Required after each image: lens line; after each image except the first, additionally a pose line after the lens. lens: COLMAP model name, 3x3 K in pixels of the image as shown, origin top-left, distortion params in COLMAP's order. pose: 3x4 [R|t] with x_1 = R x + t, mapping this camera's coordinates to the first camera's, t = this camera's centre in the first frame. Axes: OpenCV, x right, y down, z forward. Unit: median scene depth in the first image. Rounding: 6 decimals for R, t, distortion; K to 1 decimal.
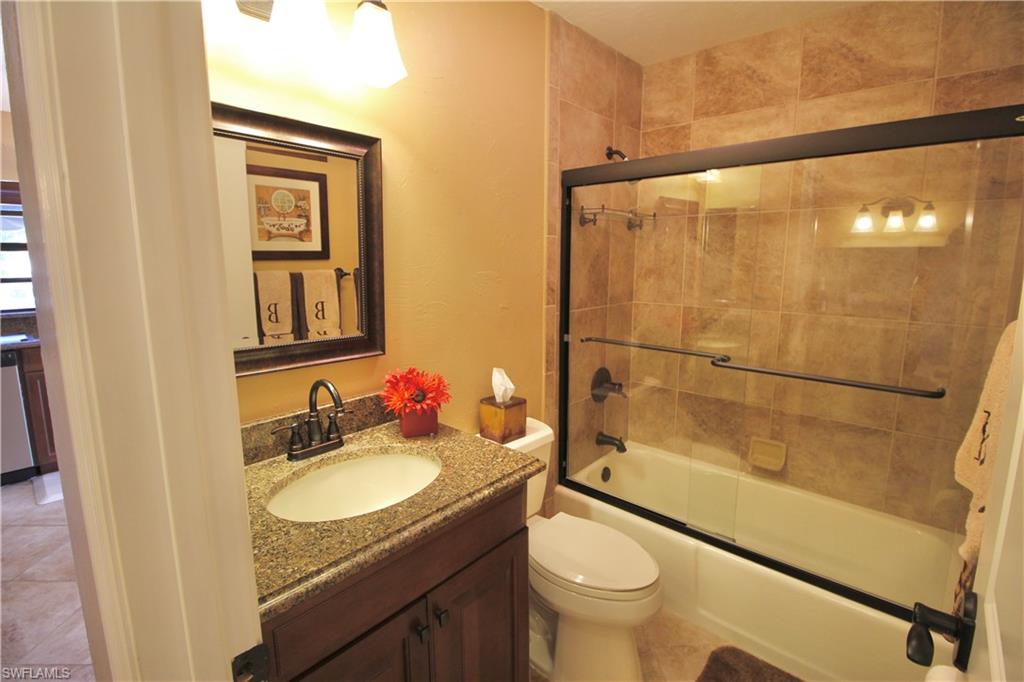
lens RADIAL K [[470.9, 0, 507.8], [0, 470.9, 328.1], [0, 0, 1]] dist [0.000803, -0.013621]
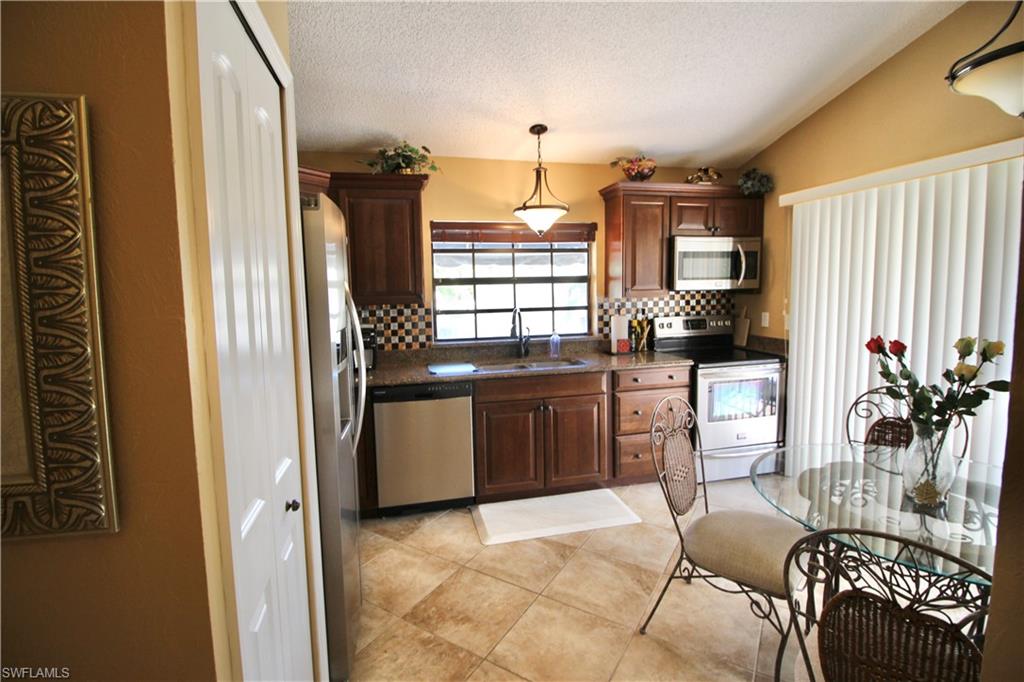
lens RADIAL K [[470.9, 0, 507.8], [0, 470.9, 328.1], [0, 0, 1]] dist [0.000803, -0.013621]
pose [[0.822858, 0.031714, -0.567362, -0.403140], [-0.064836, 0.997161, -0.038295, -0.035004], [0.564537, 0.068297, 0.822578, 0.174751]]
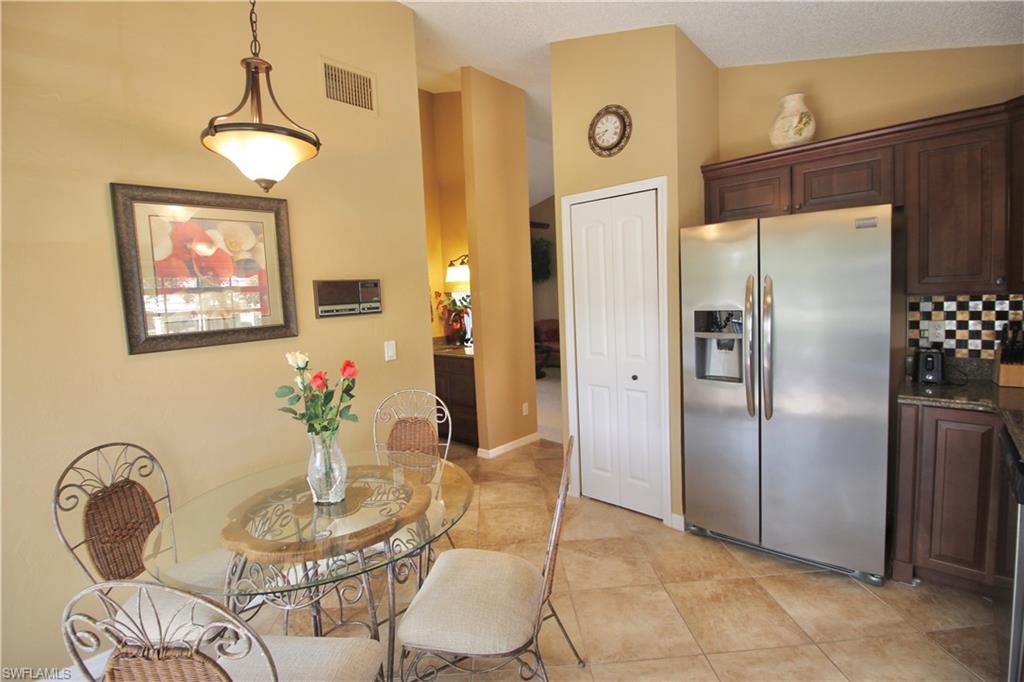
lens RADIAL K [[470.9, 0, 507.8], [0, 470.9, 328.1], [0, 0, 1]] dist [0.000803, -0.013621]
pose [[-0.998884, 0.047057, 0.004061, -0.541574], [0.046747, 0.972673, 0.227426, -0.225884], [0.006752, 0.227362, -0.973787, 1.406514]]
